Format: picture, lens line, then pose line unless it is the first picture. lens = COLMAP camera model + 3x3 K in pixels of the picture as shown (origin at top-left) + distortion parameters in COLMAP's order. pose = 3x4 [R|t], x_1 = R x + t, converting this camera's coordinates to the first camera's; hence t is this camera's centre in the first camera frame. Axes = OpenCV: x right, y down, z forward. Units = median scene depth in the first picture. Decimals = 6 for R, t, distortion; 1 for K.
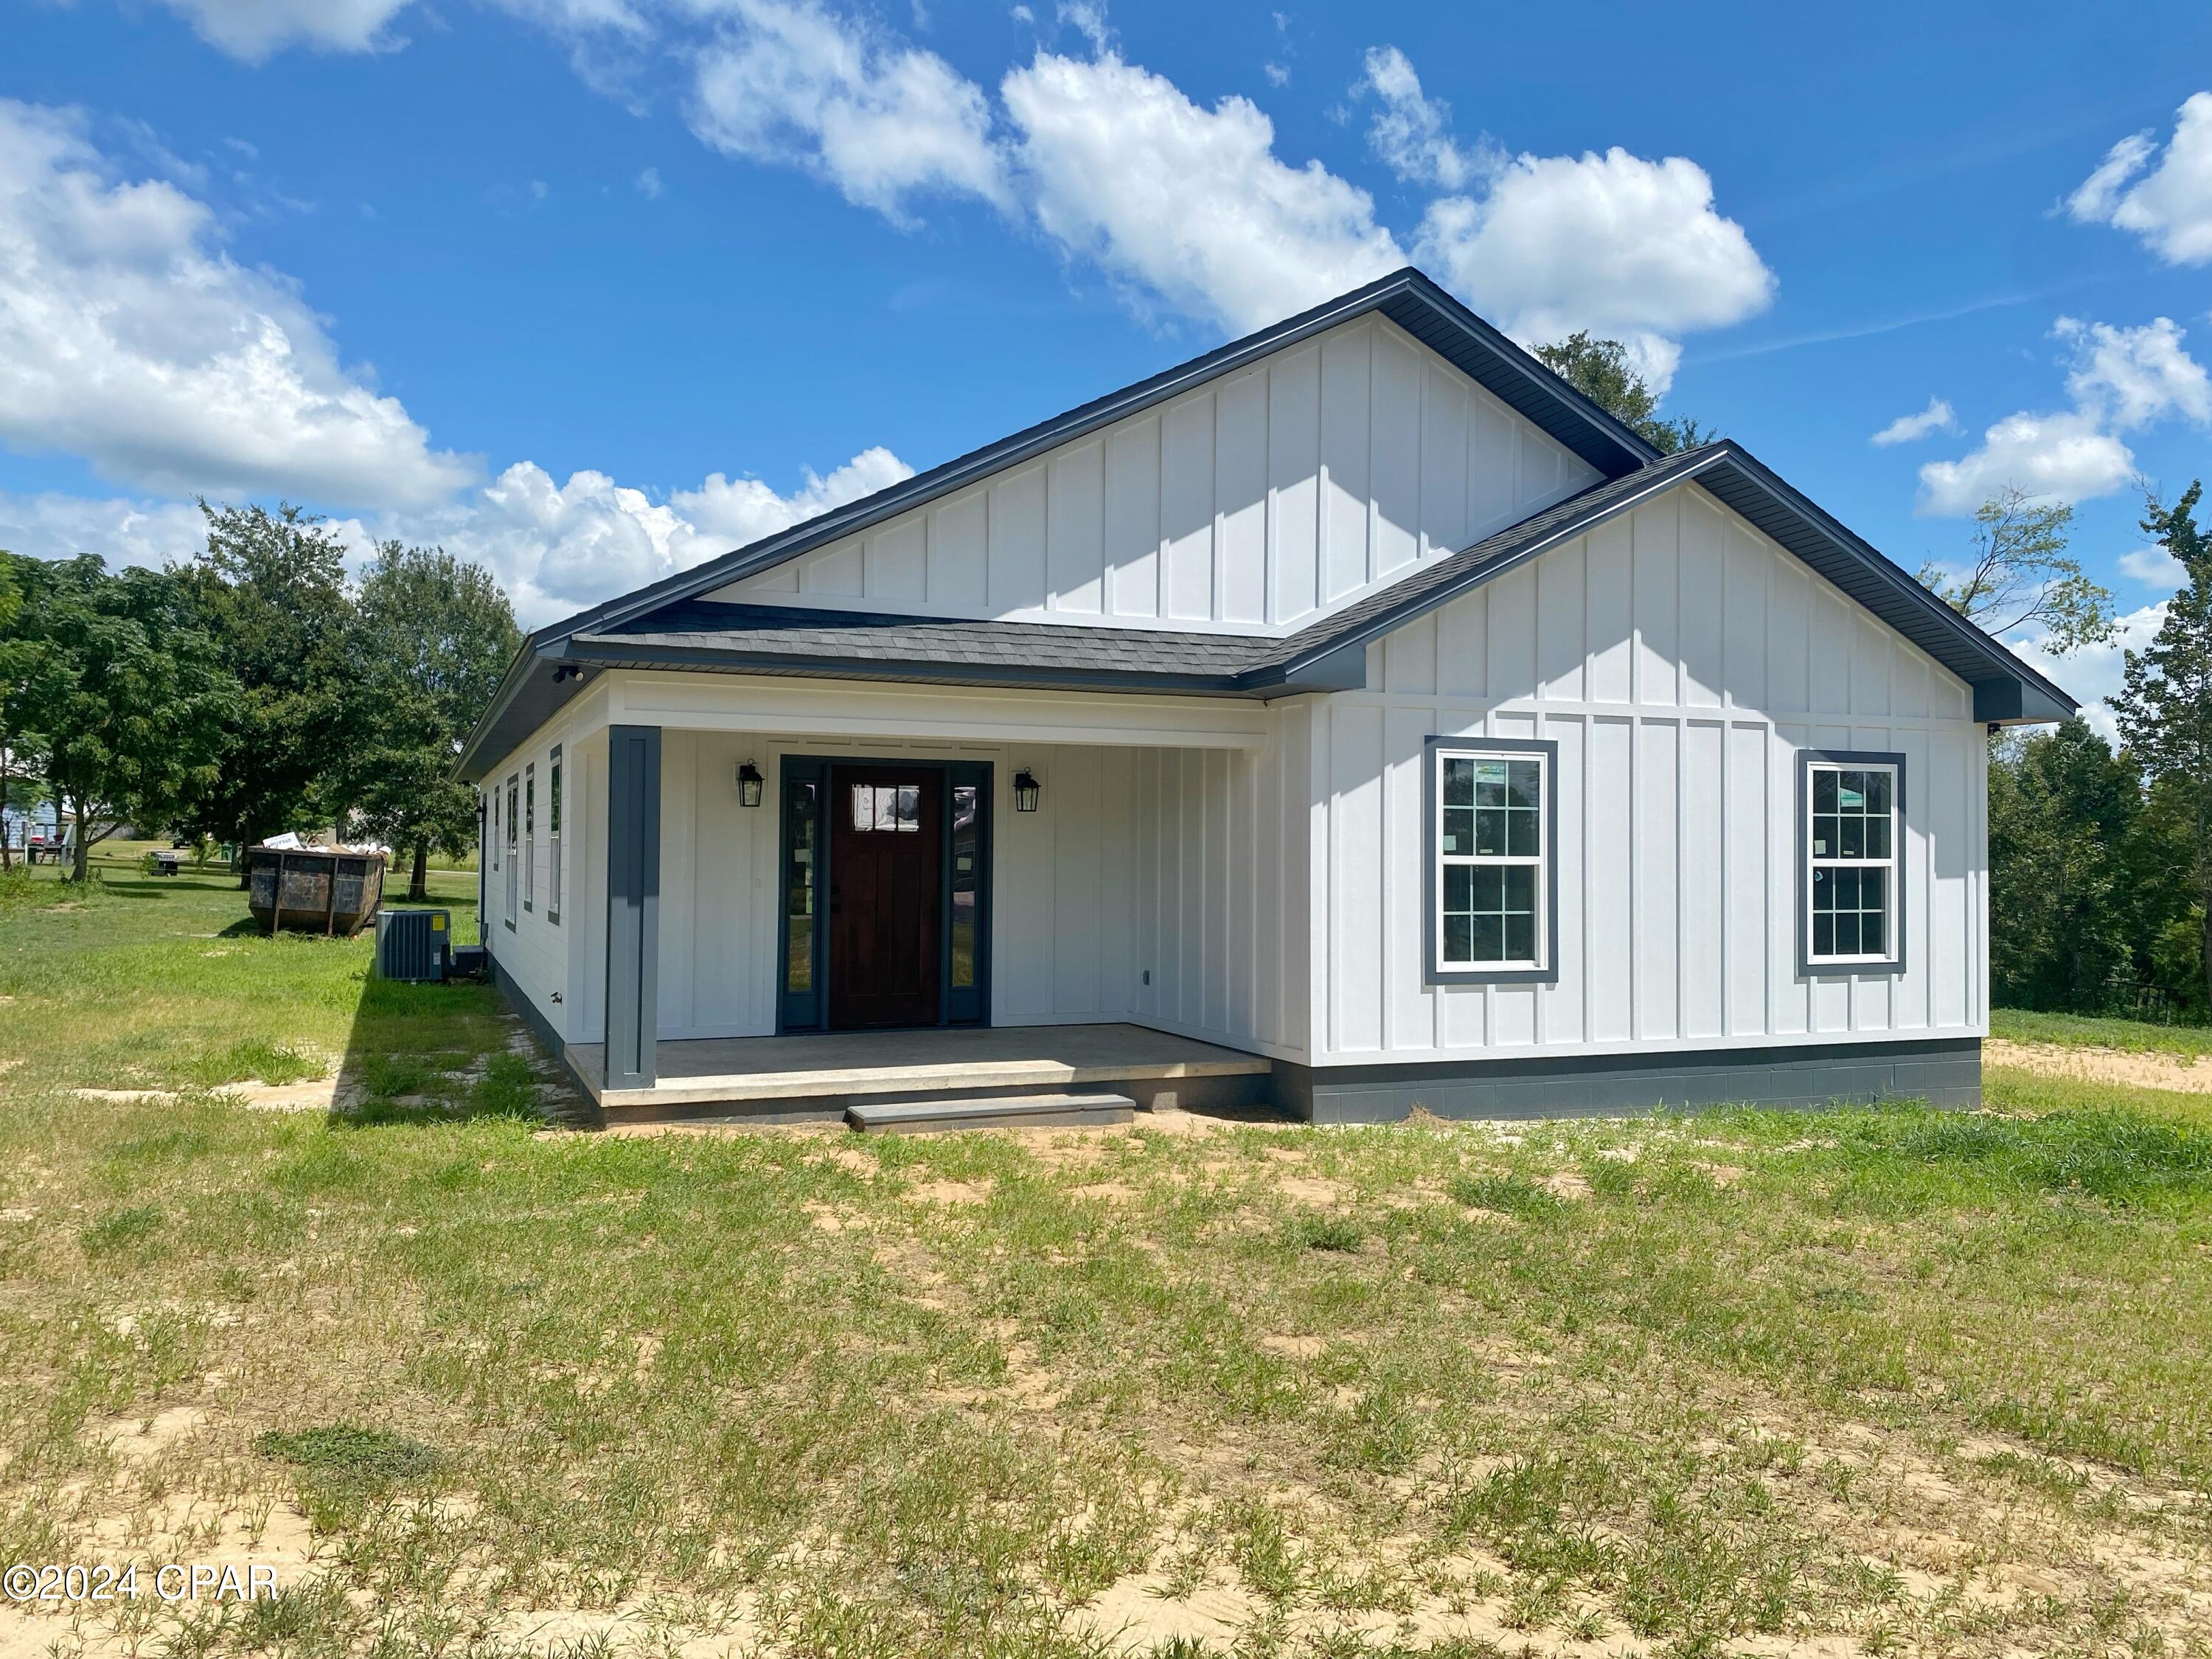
lens RADIAL K [[1701.0, 0, 1107.9], [0, 1701.0, 808.3], [0, 0, 1]] dist [-0.019385, 0.026786]
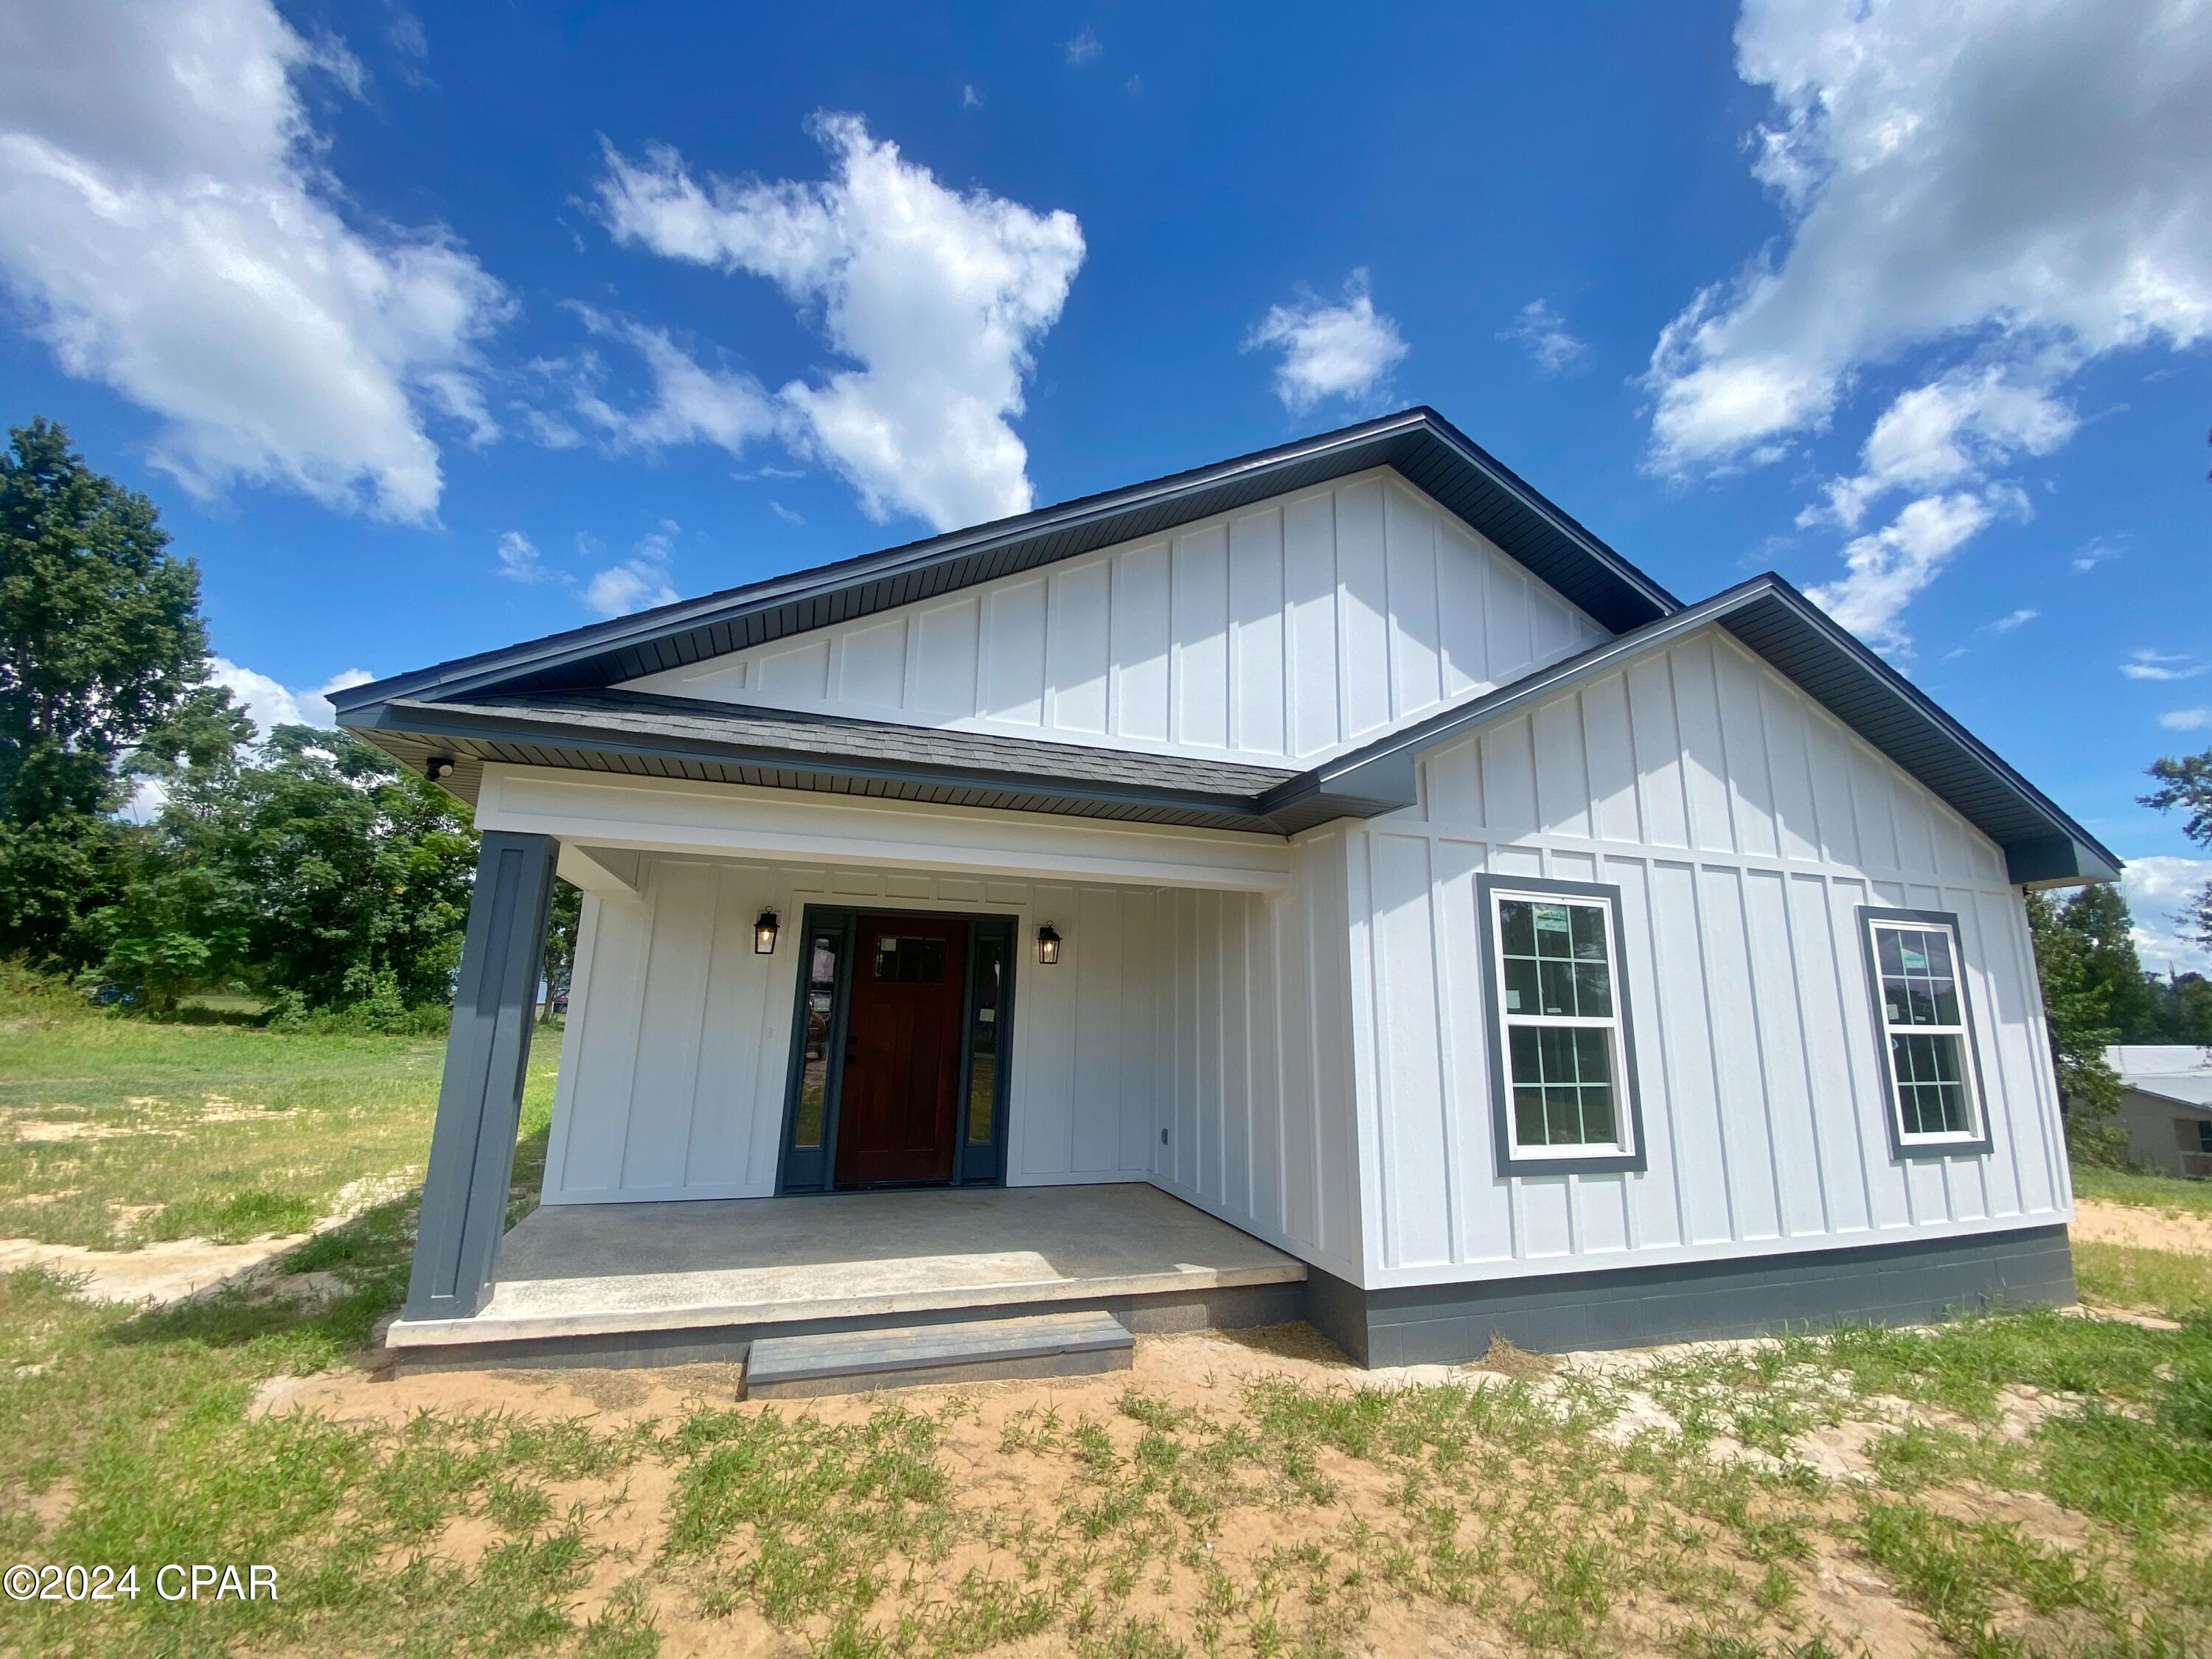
lens RADIAL K [[898.0, 0, 1103.0], [0, 898.0, 823.0], [0, 0, 1]] dist [0.012179, -0.016137]
pose [[0.997733, 0.000596, -0.067298, 0.025451], [-0.012796, 0.983402, -0.180989, 0.017197], [0.066073, 0.181440, 0.981180, 0.512485]]
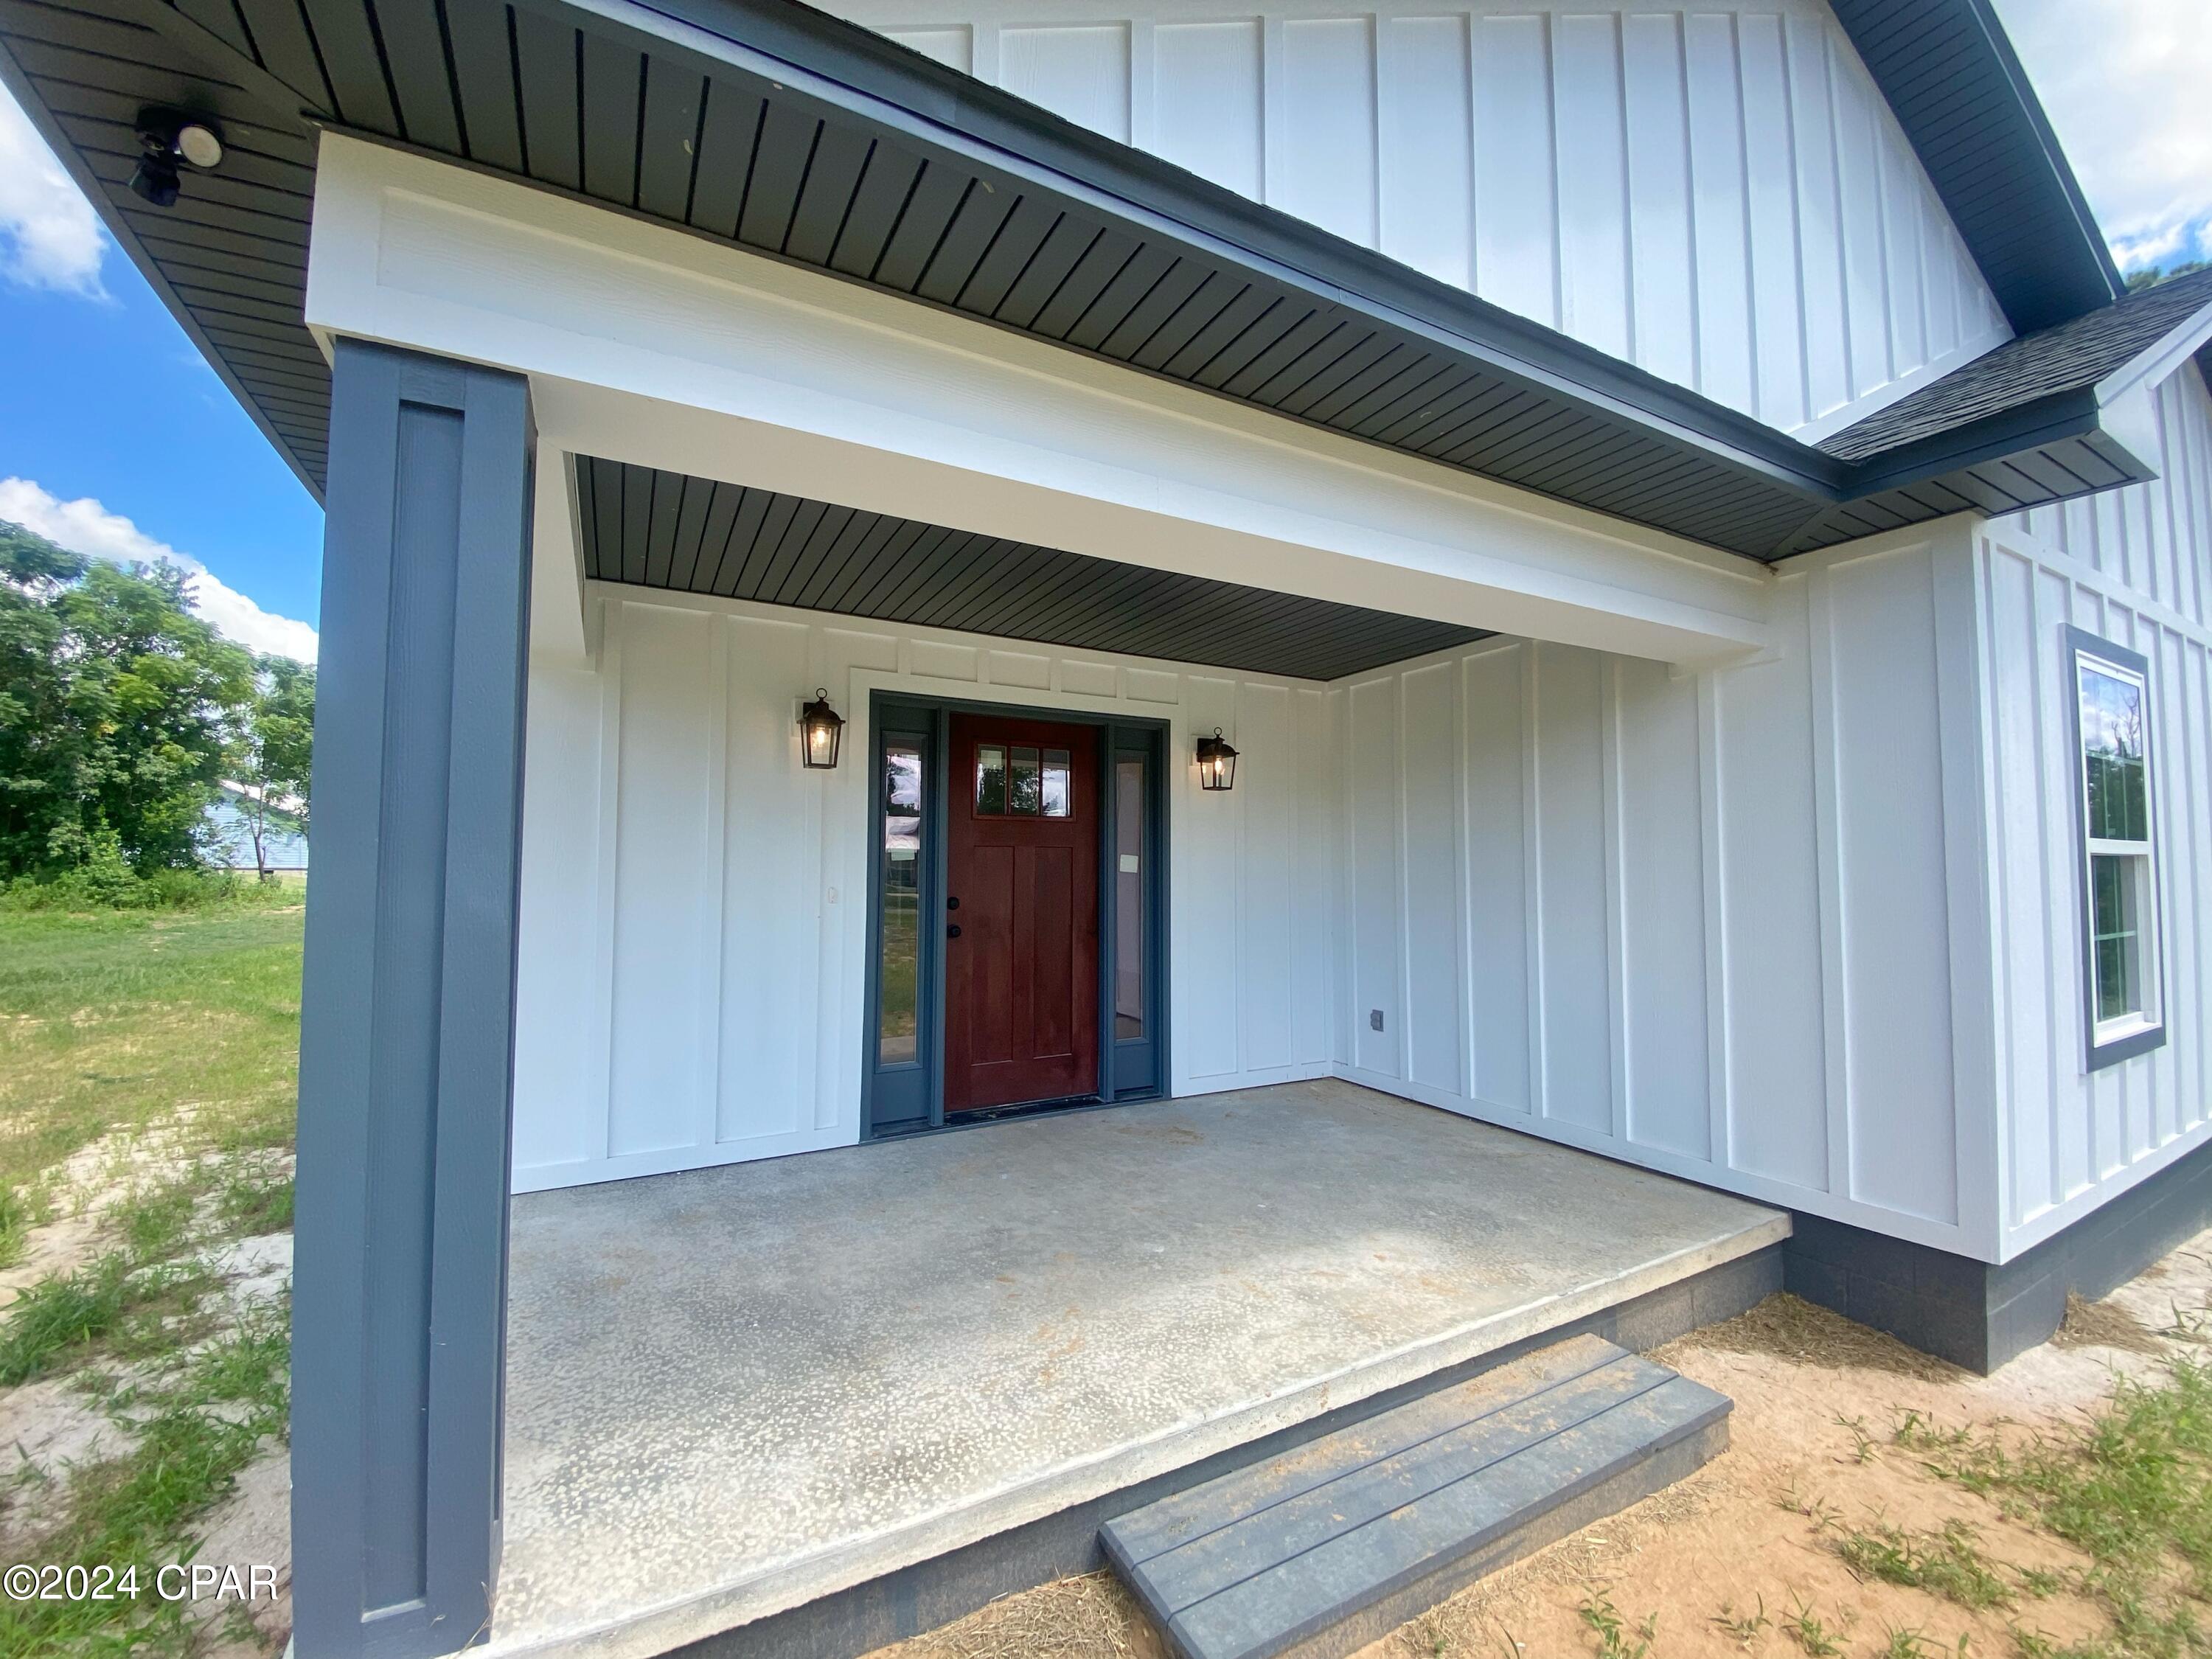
lens RADIAL K [[898.0, 0, 1103.5], [0, 898.0, 822.9], [0, 0, 1]] dist [0.012179, -0.016137]
pose [[0.994014, -0.000536, 0.109249, -0.155188], [0.002883, 0.999768, -0.021327, 0.027149], [-0.109212, 0.021514, 0.993786, 0.718639]]
